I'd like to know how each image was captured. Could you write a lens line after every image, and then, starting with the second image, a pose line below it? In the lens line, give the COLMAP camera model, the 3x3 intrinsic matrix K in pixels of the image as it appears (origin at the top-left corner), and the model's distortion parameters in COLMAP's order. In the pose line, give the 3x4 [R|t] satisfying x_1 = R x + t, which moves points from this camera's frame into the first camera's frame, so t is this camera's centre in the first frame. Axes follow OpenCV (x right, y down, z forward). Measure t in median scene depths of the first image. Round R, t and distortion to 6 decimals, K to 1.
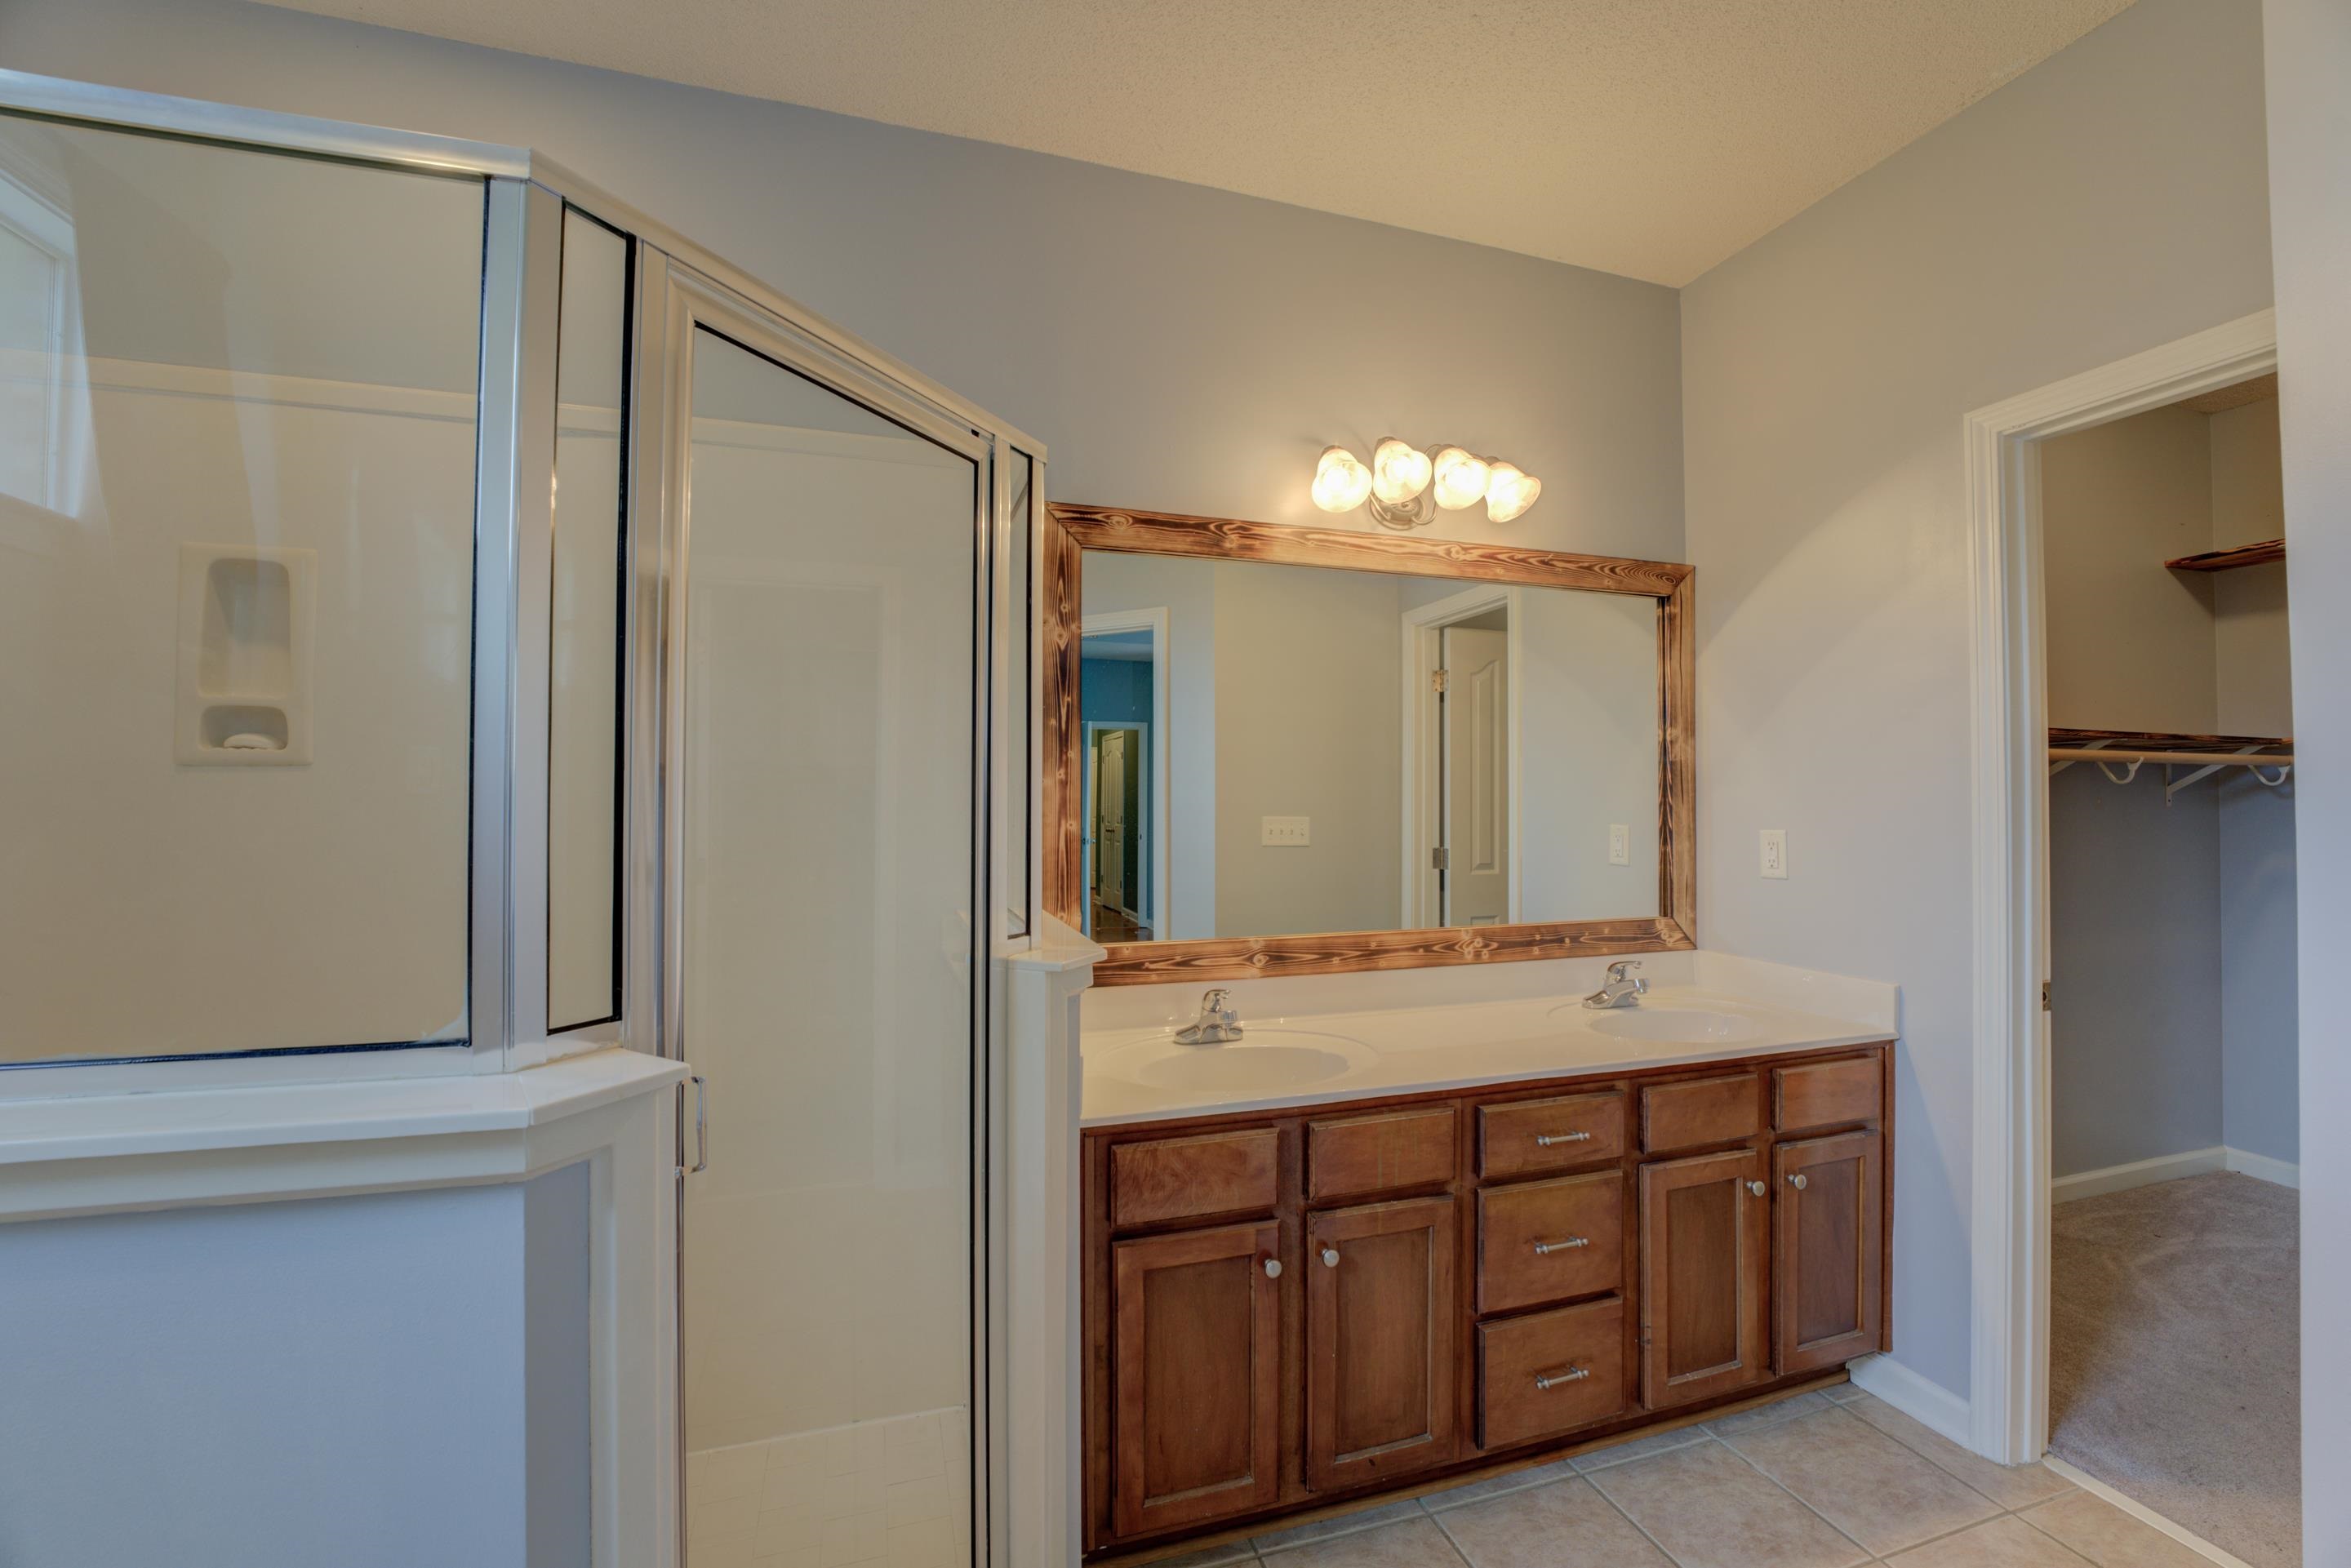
lens RADIAL K [[947.1, 0, 1170.3], [0, 947.1, 784.8], [0, 0, 1]] dist [-0.031424, 0.004424]
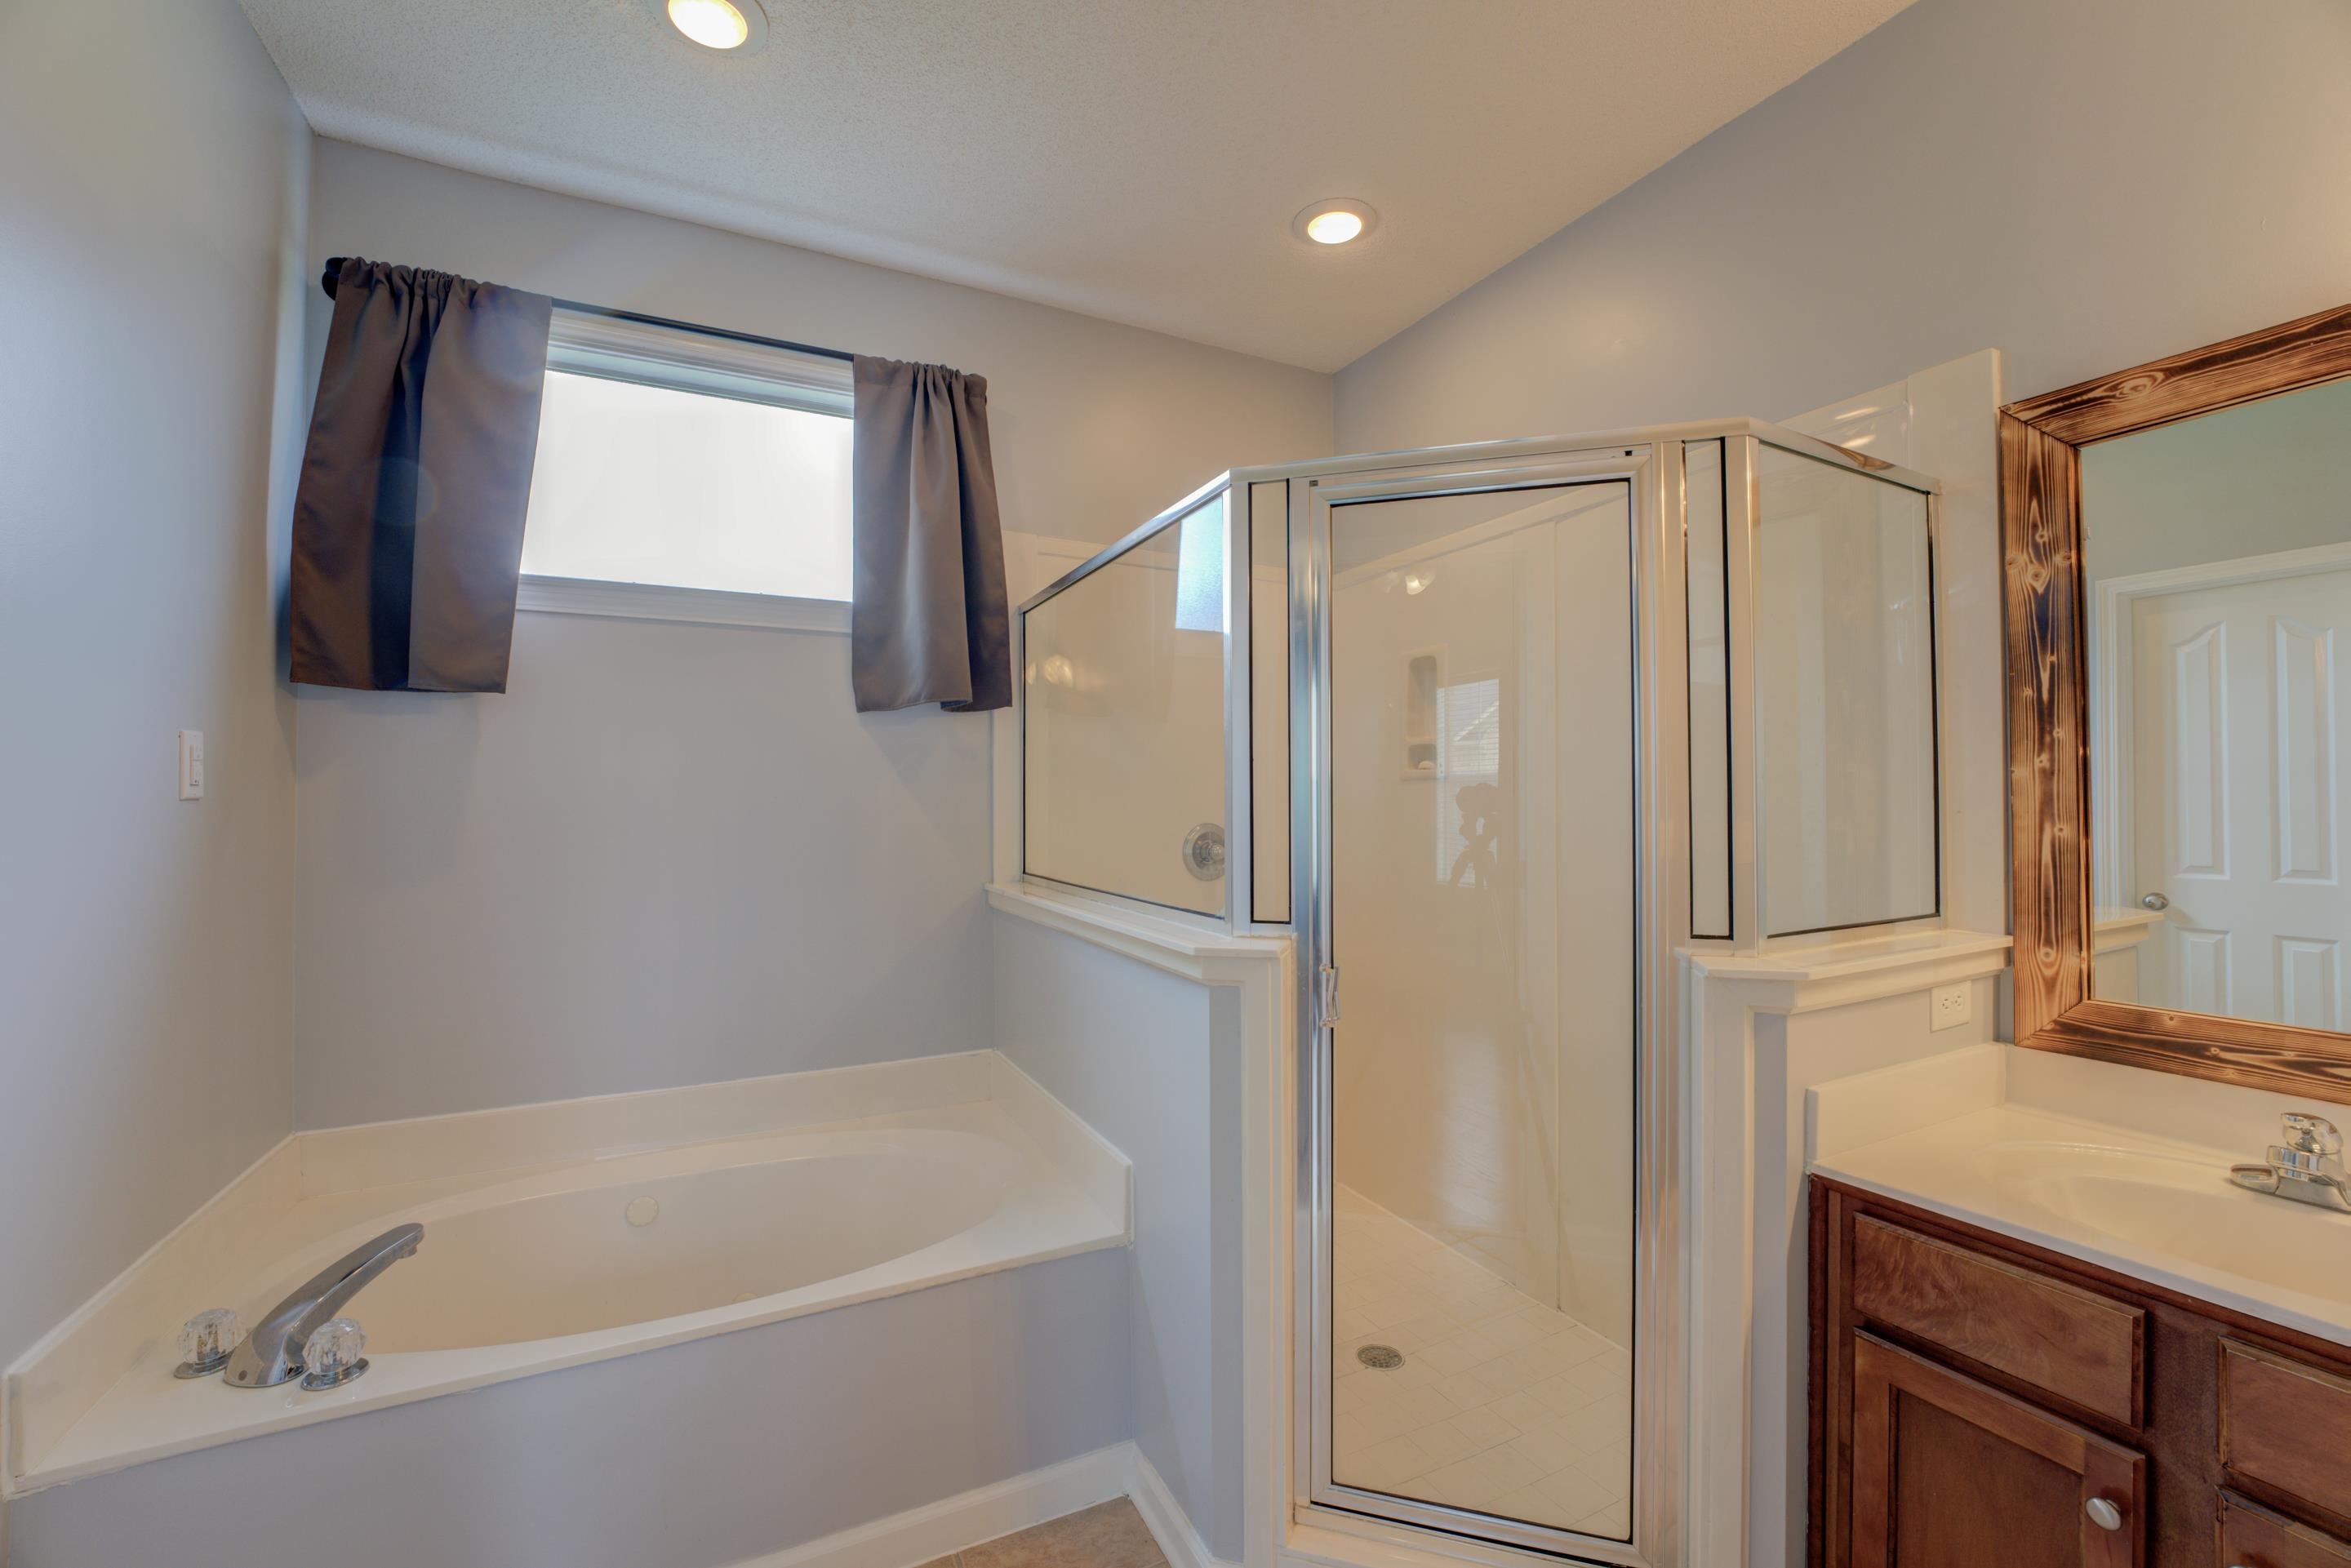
lens RADIAL K [[947.1, 0, 1173.5], [0, 947.1, 788.2], [0, 0, 1]] dist [-0.031424, 0.004424]
pose [[0.168604, -0.015500, -0.985562, 0.483543], [0.018755, 0.999746, -0.012514, 0.006098], [0.985505, -0.016374, 0.168852, 0.204738]]
